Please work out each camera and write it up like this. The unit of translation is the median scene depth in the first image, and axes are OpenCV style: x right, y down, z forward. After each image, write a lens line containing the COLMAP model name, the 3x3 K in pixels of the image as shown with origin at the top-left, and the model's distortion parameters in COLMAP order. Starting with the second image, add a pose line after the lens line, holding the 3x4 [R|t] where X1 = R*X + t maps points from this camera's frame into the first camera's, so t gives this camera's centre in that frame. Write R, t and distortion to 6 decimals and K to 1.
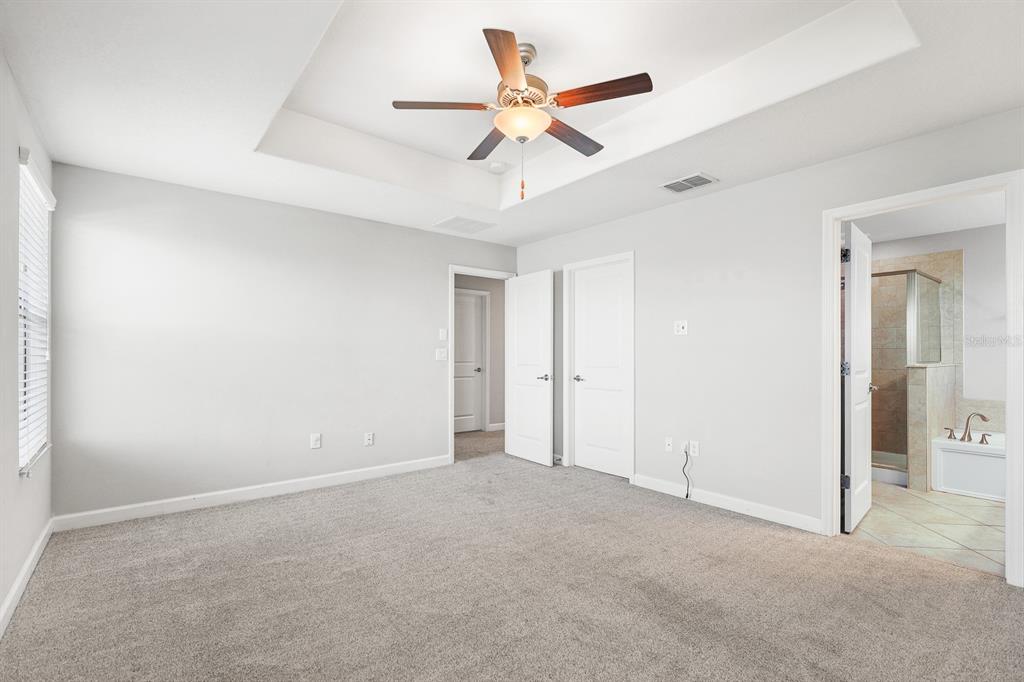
lens RADIAL K [[468.4, 0, 508.7], [0, 468.4, 348.4], [0, 0, 1]] dist [-0.001245, -0.000135]
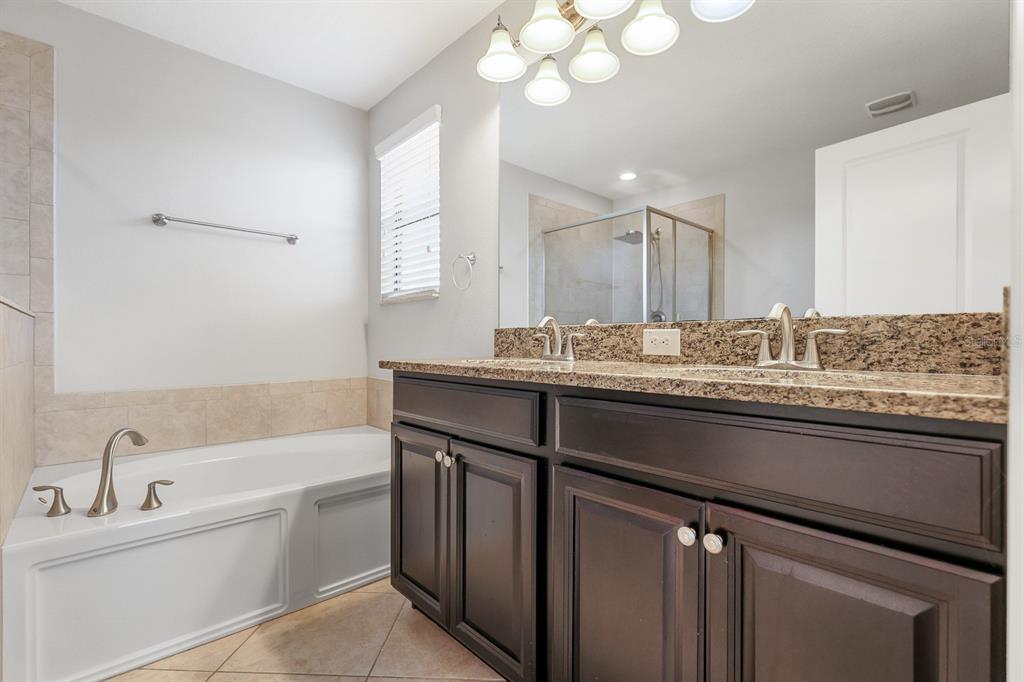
lens RADIAL K [[468.4, 0, 509.3], [0, 468.4, 343.5], [0, 0, 1]] dist [-0.001245, -0.000135]
pose [[-0.073606, -0.006651, 0.997265, 0.597083], [-0.006126, 0.999962, 0.006217, 0.064526], [-0.997269, -0.005652, -0.073644, 0.714839]]
